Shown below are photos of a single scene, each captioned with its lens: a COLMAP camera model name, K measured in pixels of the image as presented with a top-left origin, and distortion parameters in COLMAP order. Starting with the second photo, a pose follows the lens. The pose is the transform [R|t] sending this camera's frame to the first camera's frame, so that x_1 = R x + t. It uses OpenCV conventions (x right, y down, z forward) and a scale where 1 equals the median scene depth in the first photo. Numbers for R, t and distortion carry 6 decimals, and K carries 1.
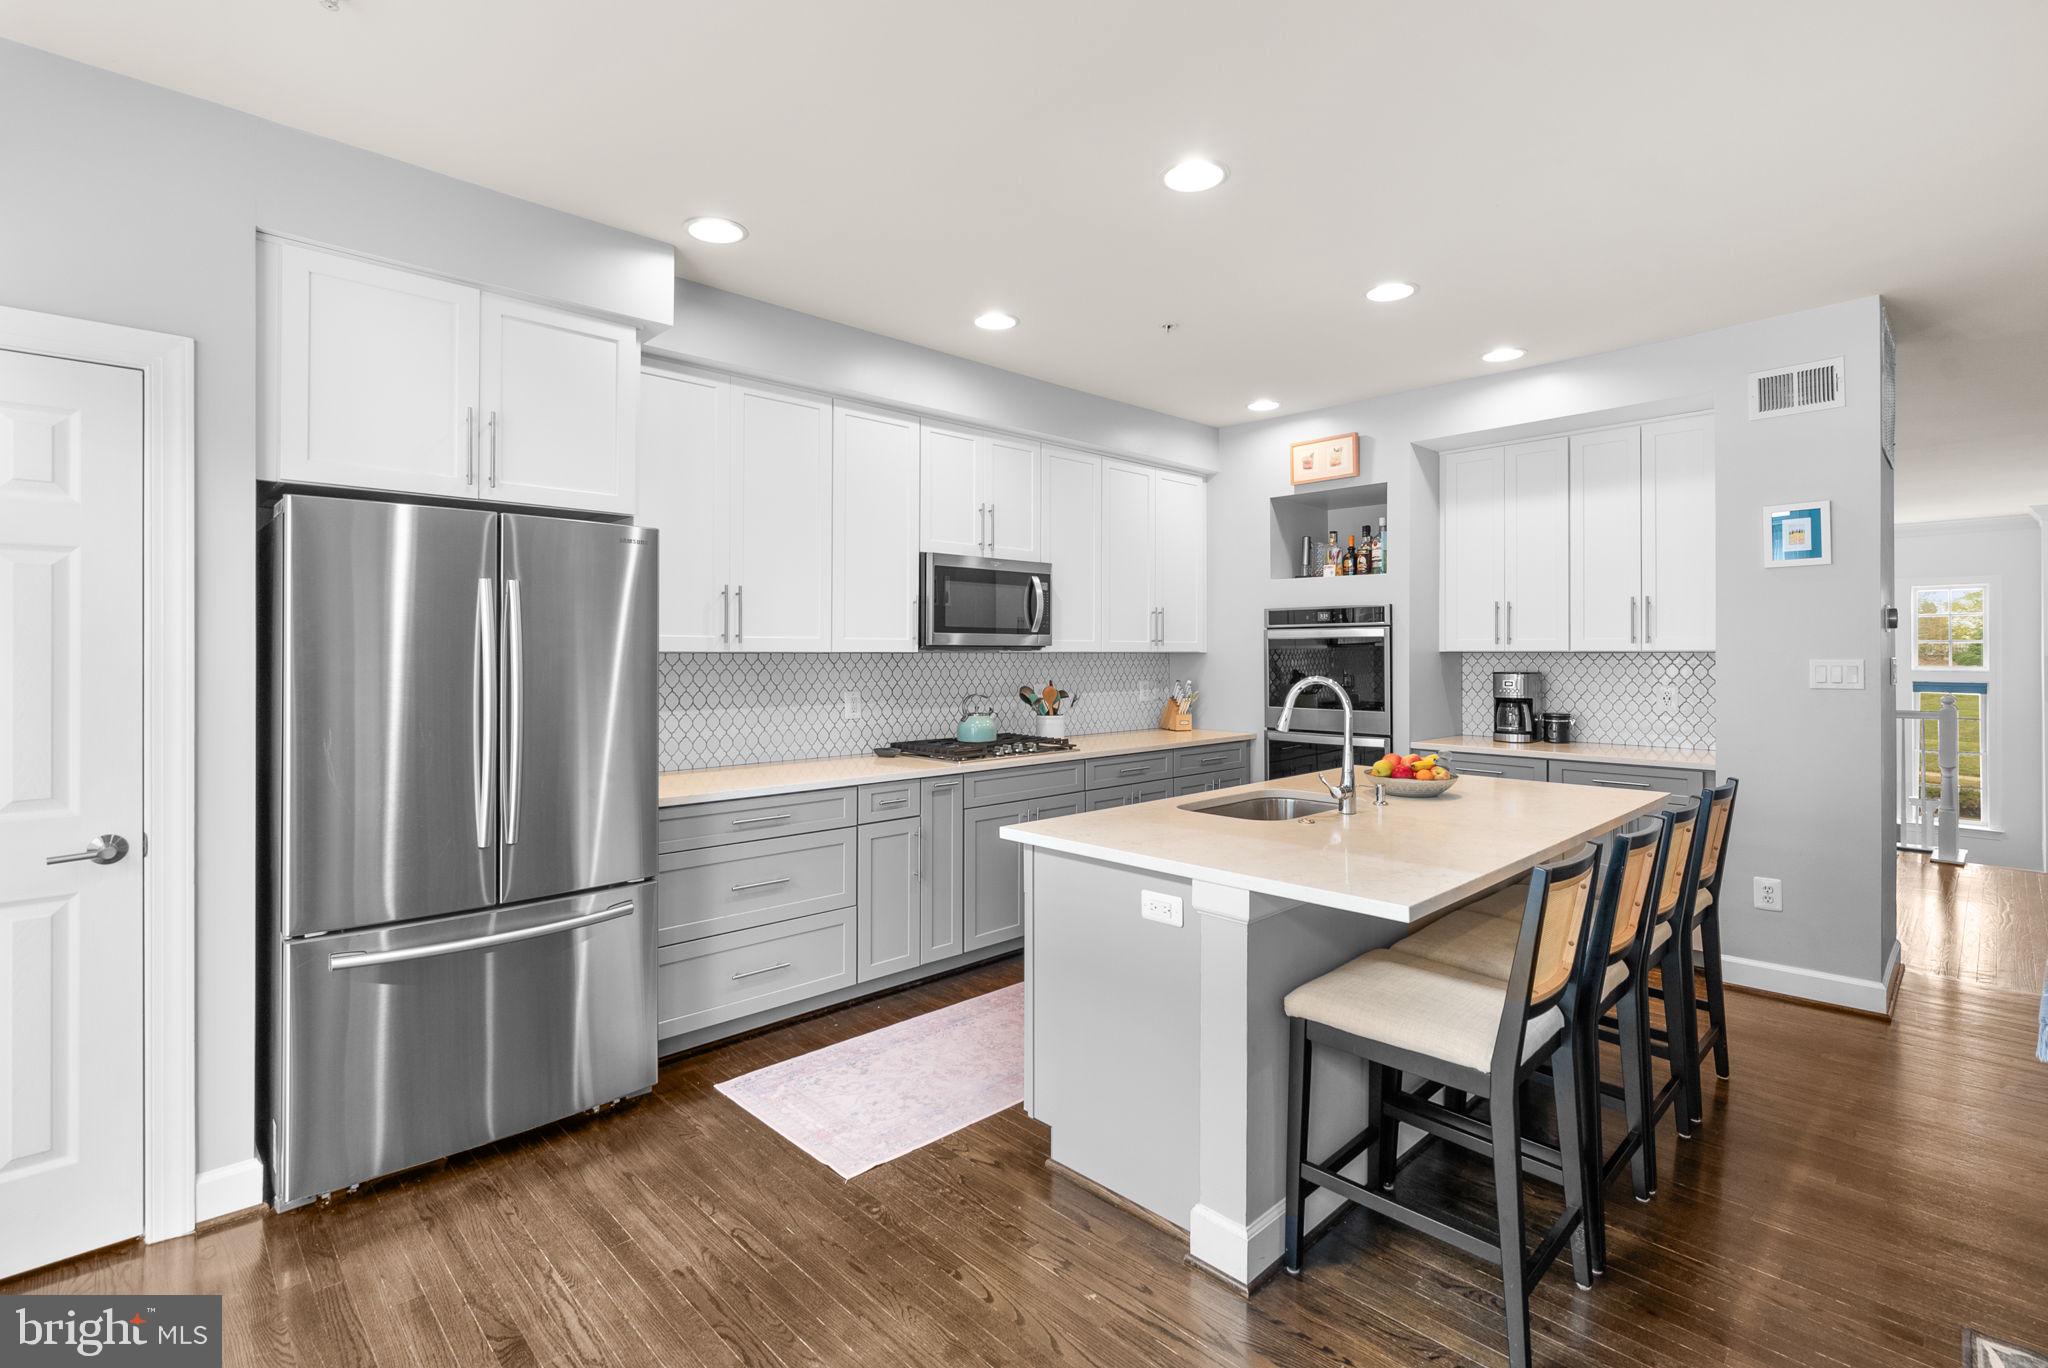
lens RADIAL K [[966.5, 0, 1026.4], [0, 966.5, 649.8], [0, 0, 1]] dist [0.000055, 0.000034]
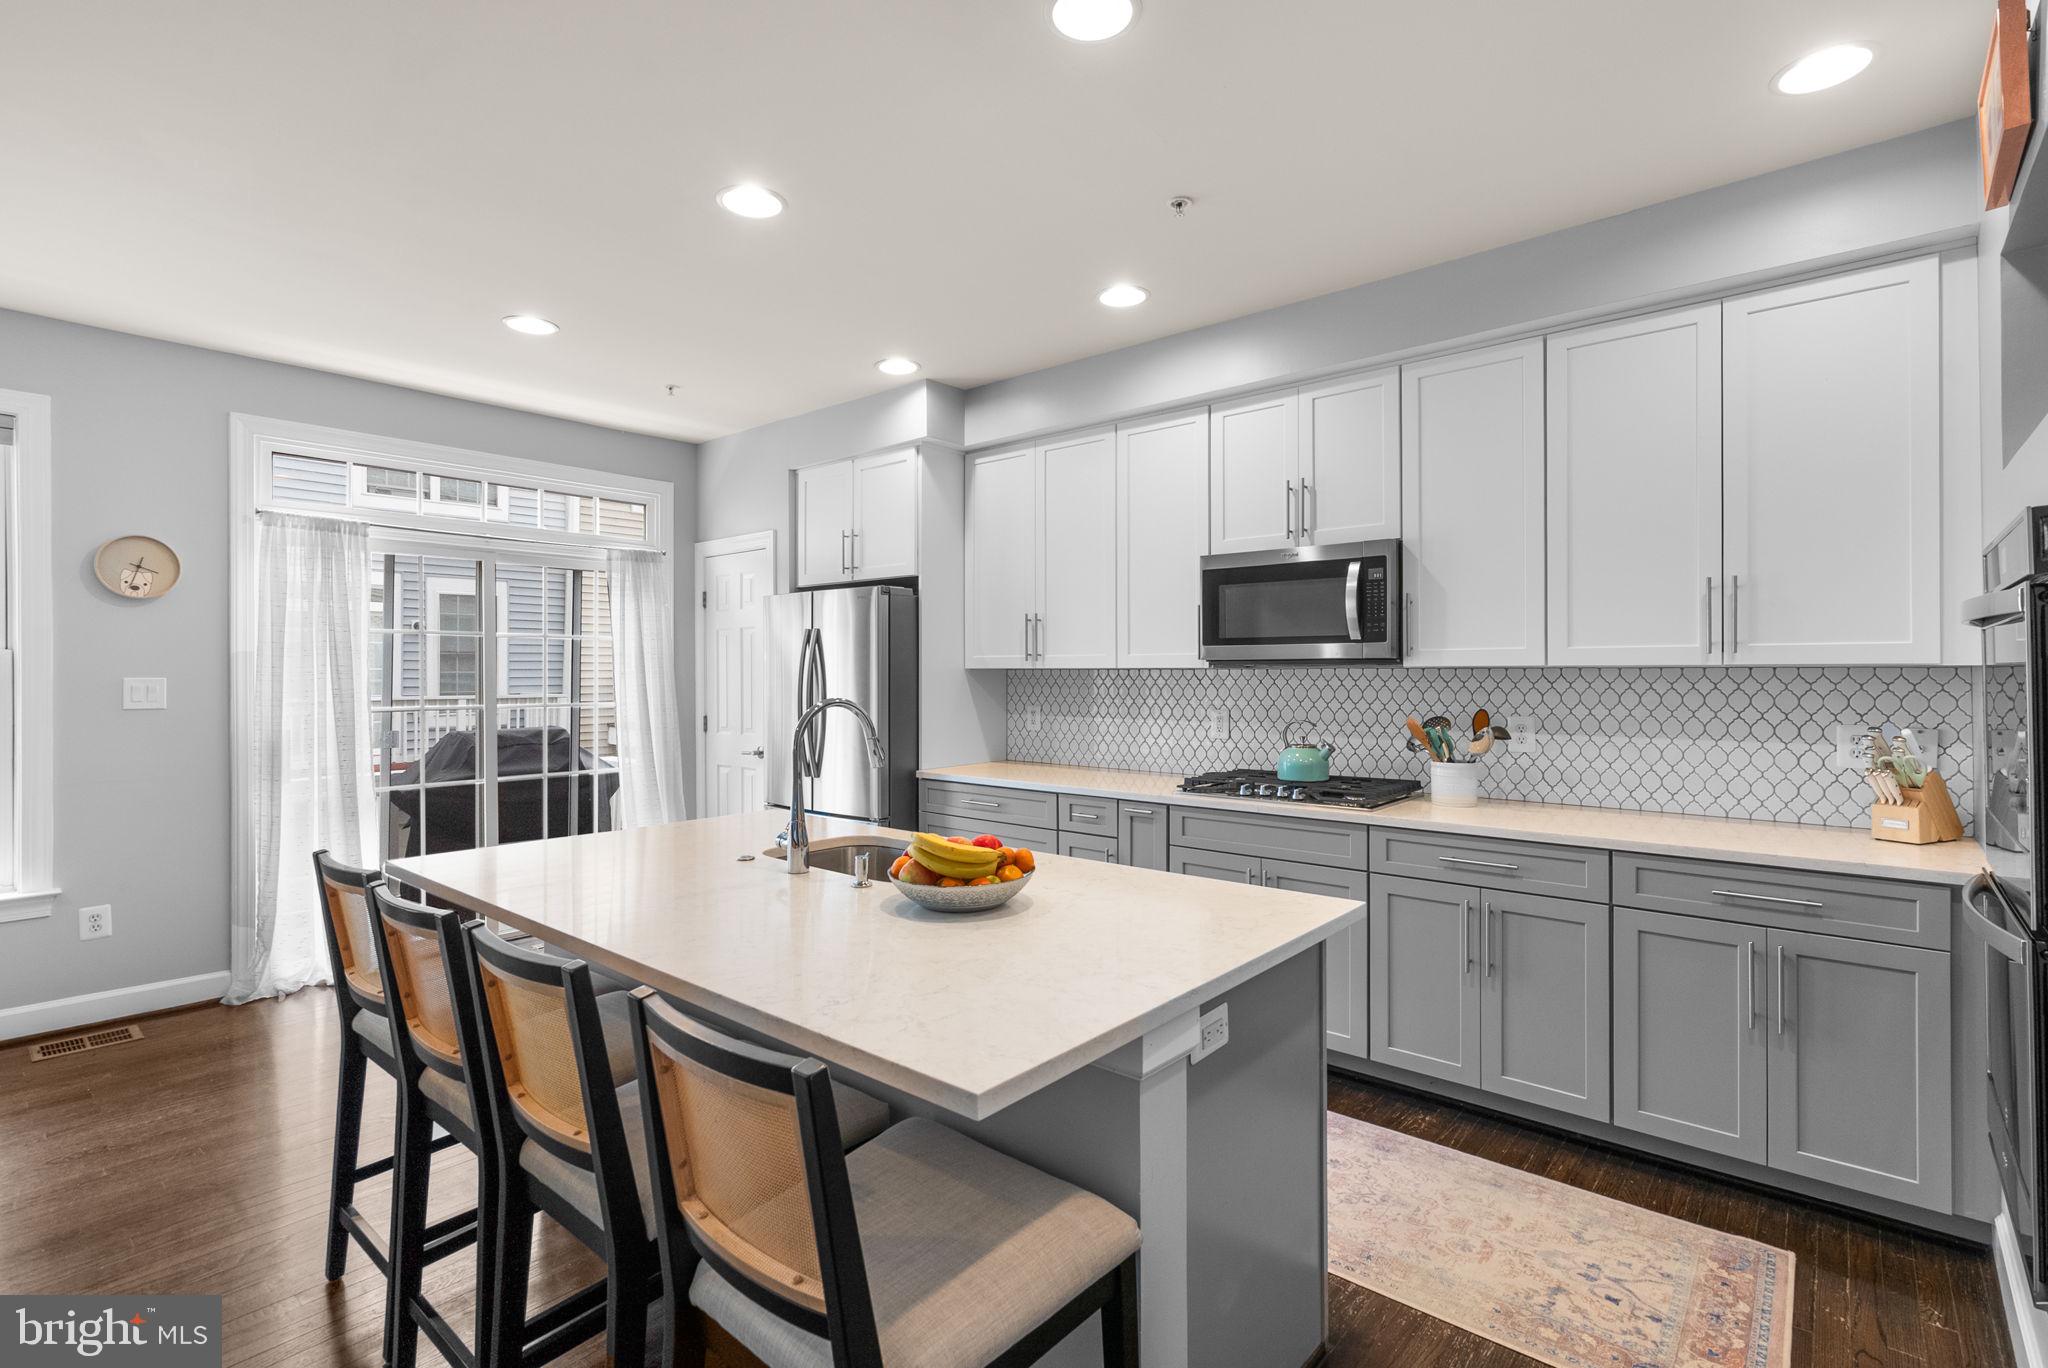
lens RADIAL K [[961.8, 0, 1024.1], [0, 961.8, 669.1], [0, 0, 1]] dist [0.000936, 0.000086]
pose [[0.080884, -0.001341, -0.996723, 0.748610], [0.006235, 0.999980, -0.000839, 0.003060], [0.996704, -0.006147, 0.080891, 0.742024]]
